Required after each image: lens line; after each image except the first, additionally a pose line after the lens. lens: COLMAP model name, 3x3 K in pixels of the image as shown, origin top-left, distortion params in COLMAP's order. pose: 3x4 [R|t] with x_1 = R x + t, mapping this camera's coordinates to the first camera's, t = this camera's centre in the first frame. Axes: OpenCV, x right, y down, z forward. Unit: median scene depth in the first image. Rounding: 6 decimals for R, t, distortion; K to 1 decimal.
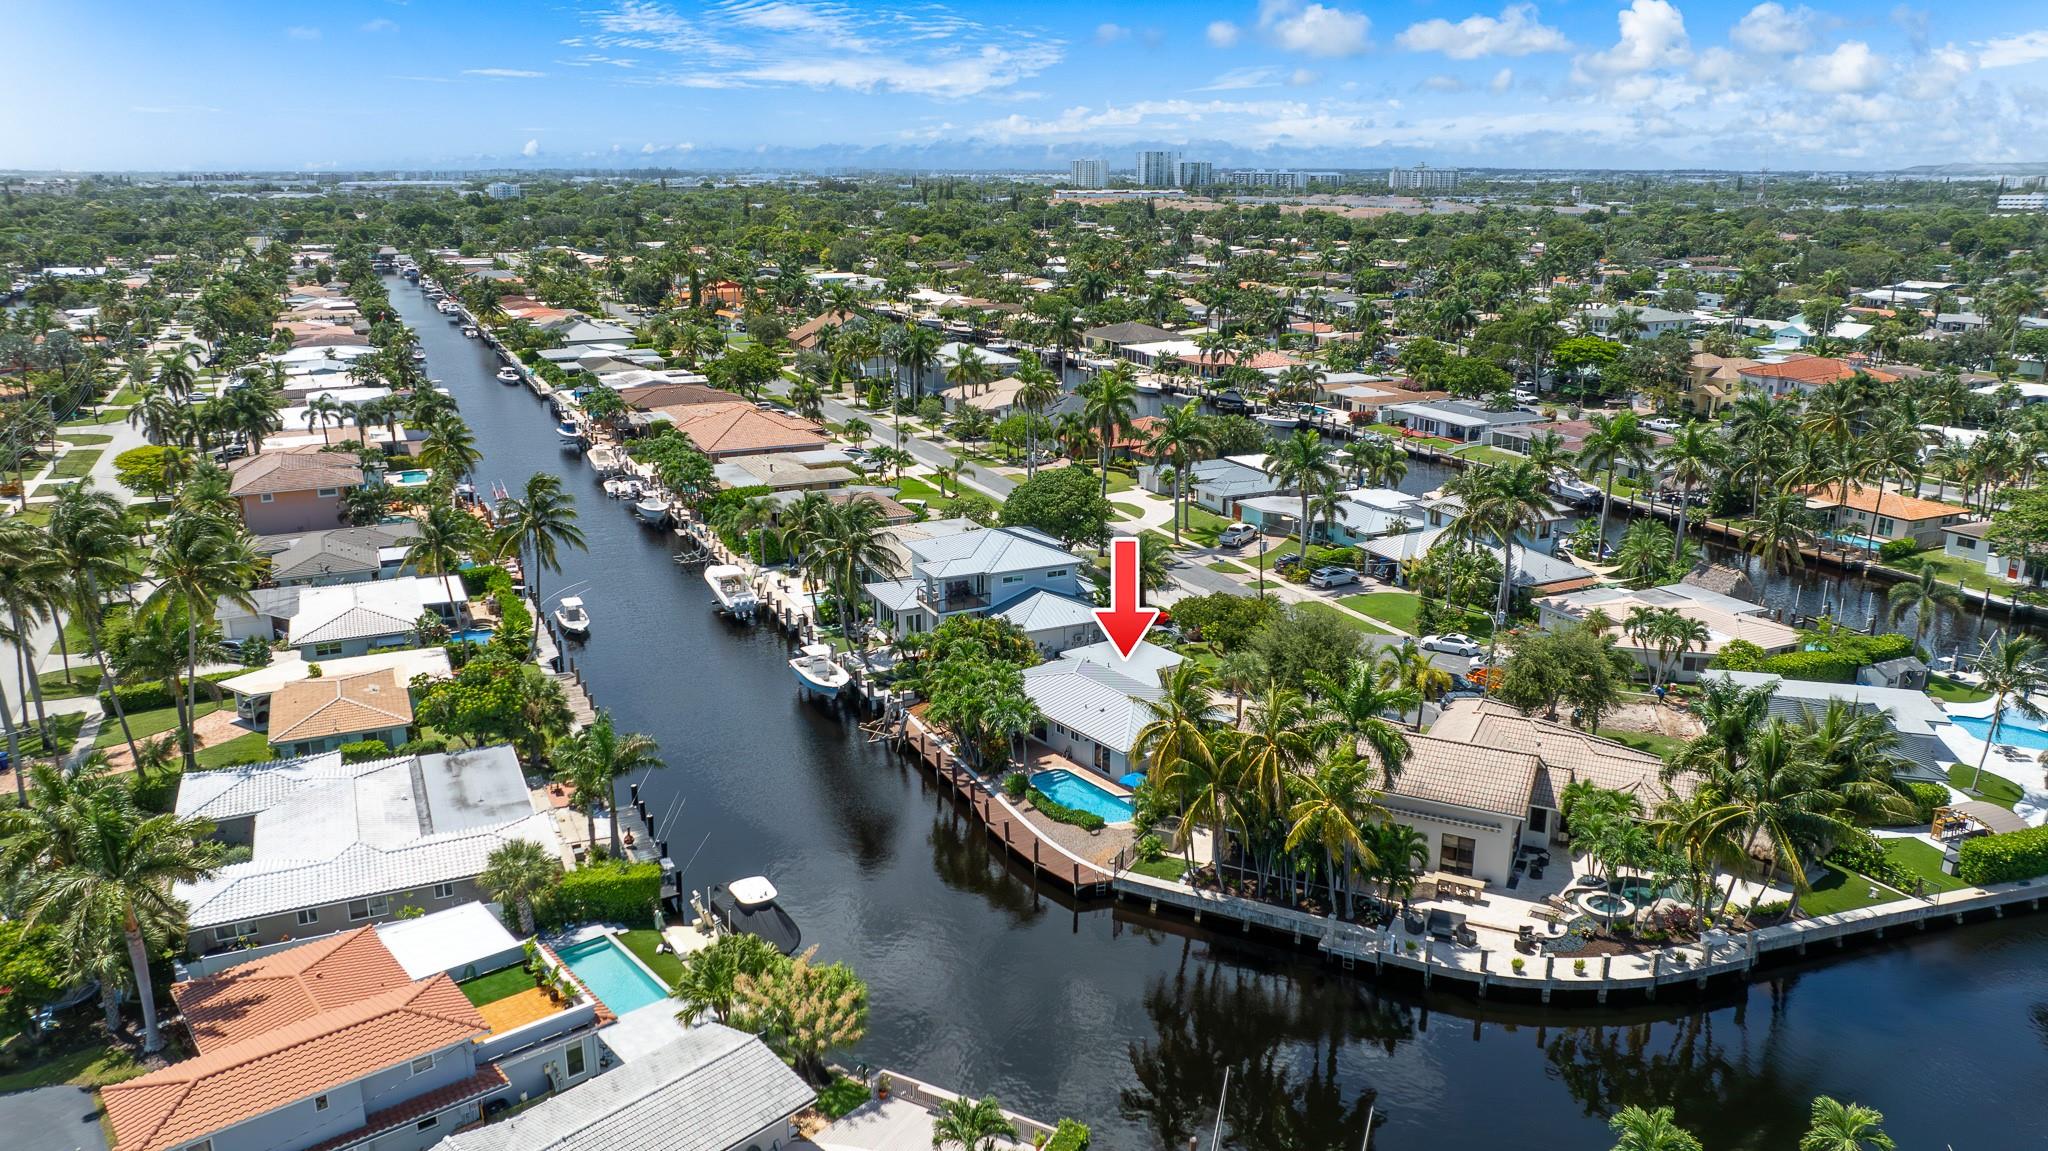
lens RADIAL K [[1448.4, 0, 1024.0], [0, 1448.4, 575.5], [0, 0, 1]] dist [-0.027664, -0.000677]
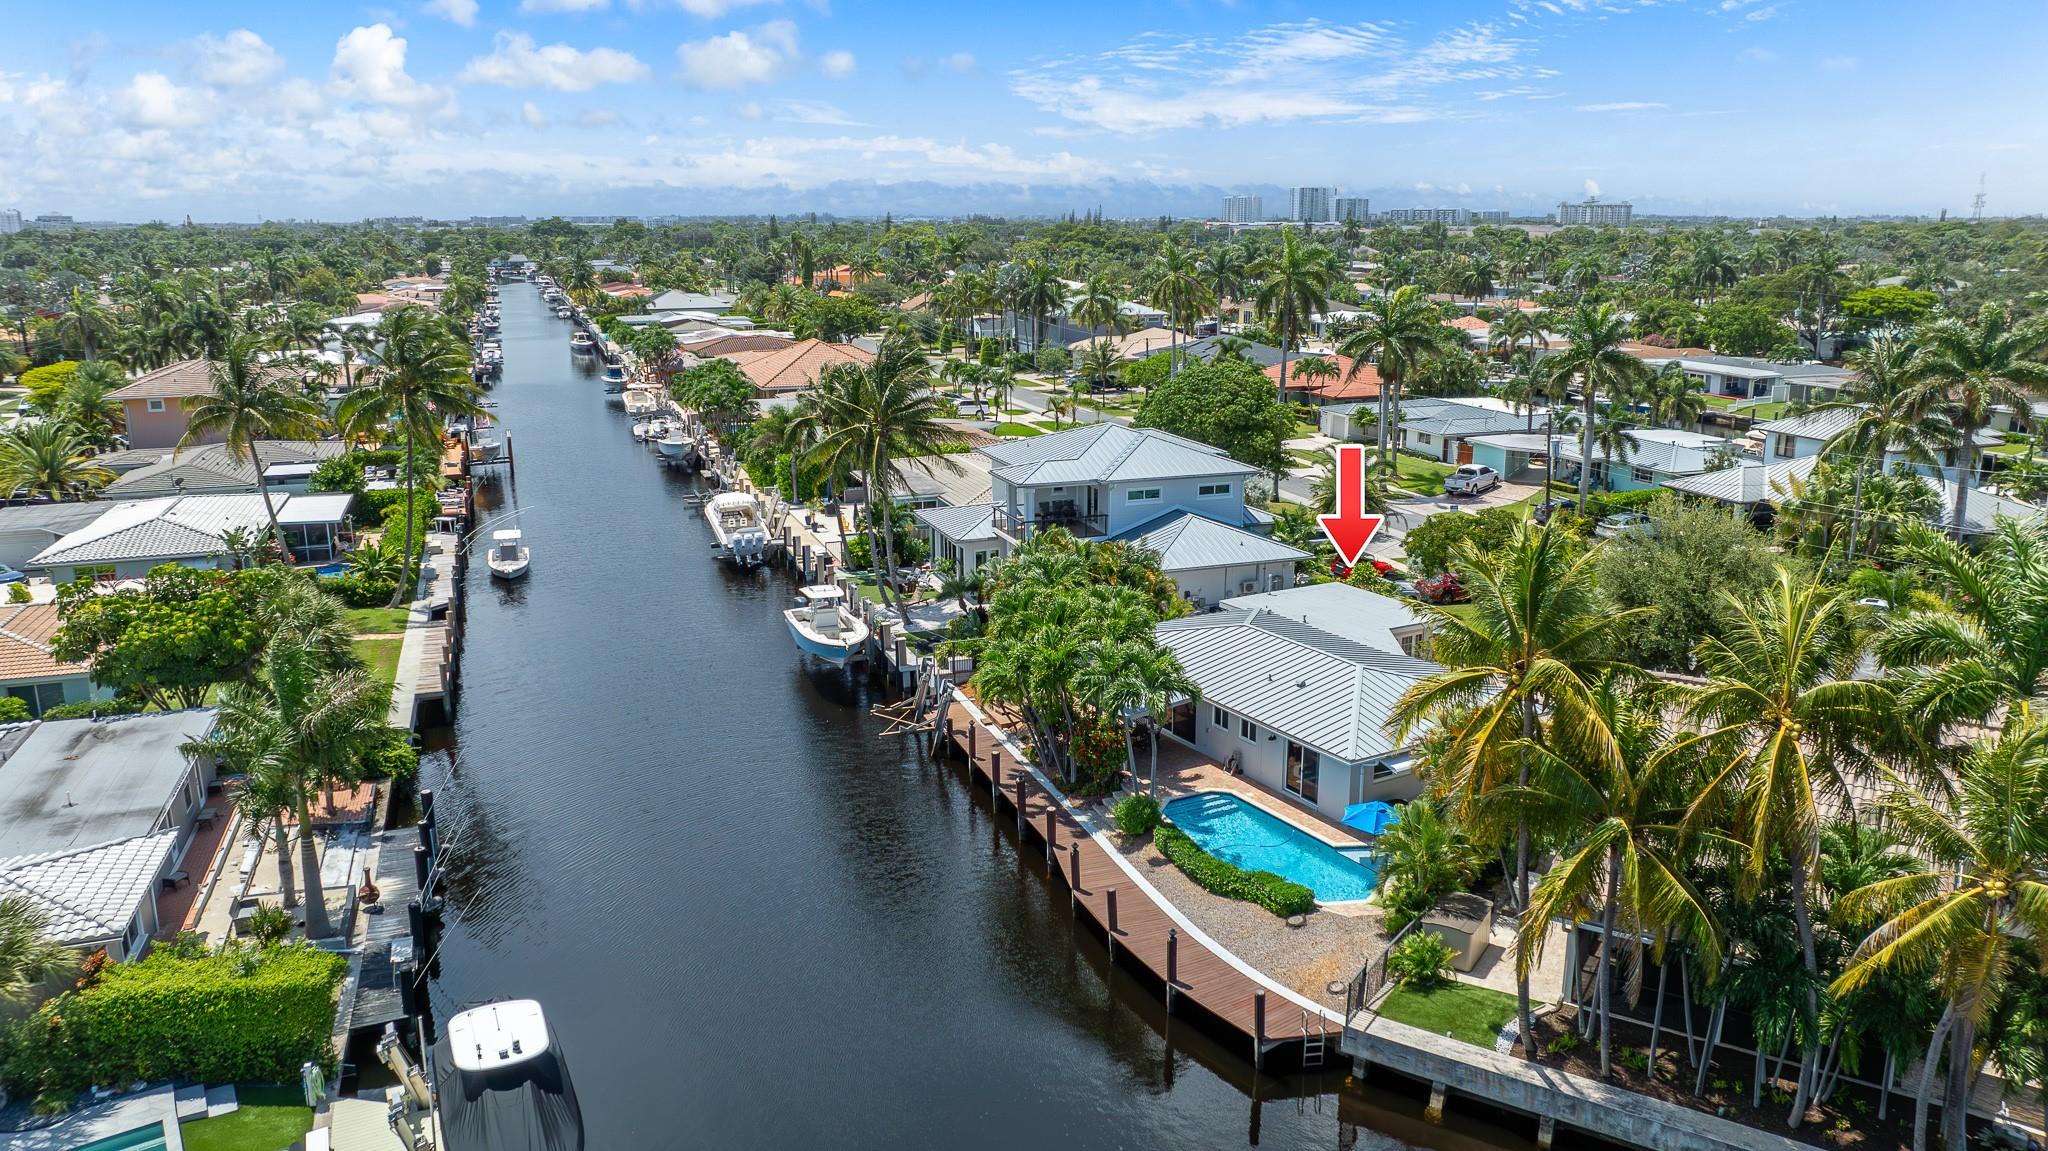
lens RADIAL K [[1448.4, 0, 1024.0], [0, 1448.4, 575.5], [0, 0, 1]] dist [-0.027664, -0.000677]
pose [[0.994906, 0.020695, -0.098655, 0.003494], [-0.023796, 0.999255, -0.030368, 0.063801], [0.097953, 0.032561, 0.994658, 0.407932]]
